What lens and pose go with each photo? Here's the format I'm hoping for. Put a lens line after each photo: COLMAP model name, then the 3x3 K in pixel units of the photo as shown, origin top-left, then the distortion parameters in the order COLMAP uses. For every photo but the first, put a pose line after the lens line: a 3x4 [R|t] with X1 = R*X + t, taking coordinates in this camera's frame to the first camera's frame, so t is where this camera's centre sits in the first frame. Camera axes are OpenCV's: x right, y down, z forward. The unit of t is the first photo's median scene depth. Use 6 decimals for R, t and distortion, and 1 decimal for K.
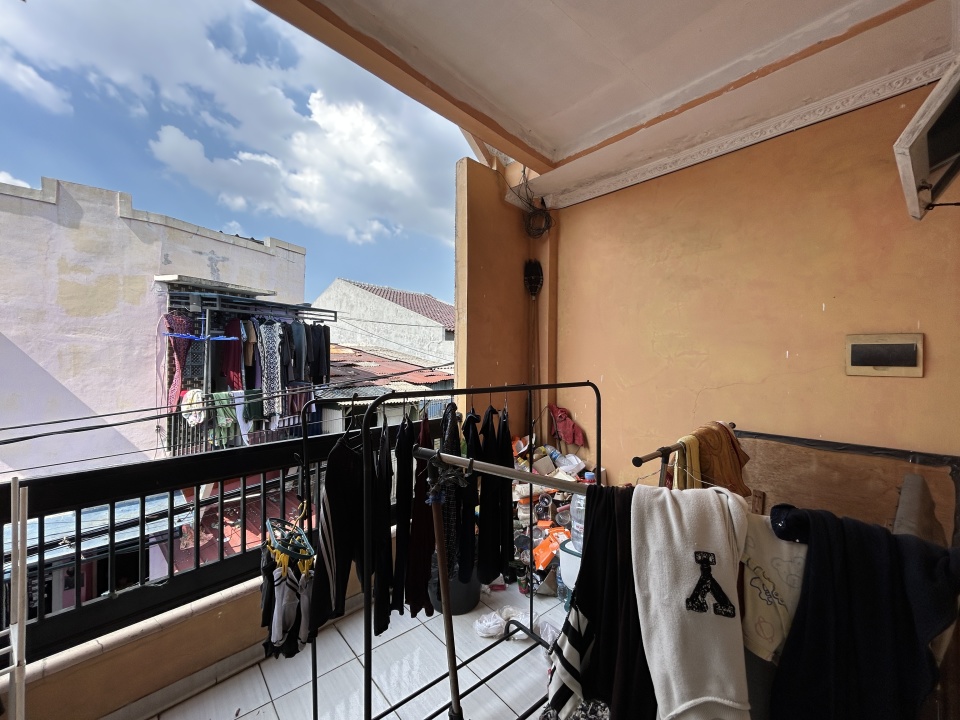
lens RADIAL K [[390.2, 0, 476.3], [0, 390.2, 359.5], [0, 0, 1]] dist [-0.001974, 0.000392]
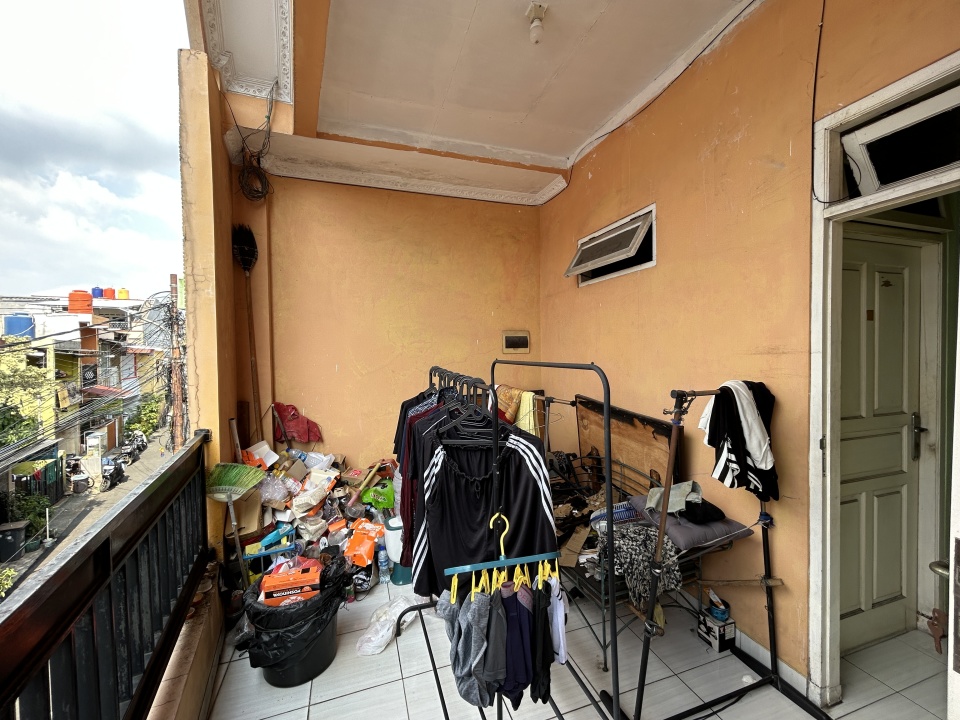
lens RADIAL K [[390.2, 0, 476.3], [0, 390.2, 359.5], [0, 0, 1]] dist [-0.001974, 0.000392]
pose [[0.375824, -0.036315, 0.925979, -0.545242], [0.027058, 0.999236, 0.028206, 0.010346], [-0.926296, 0.014455, 0.376519, 0.341735]]
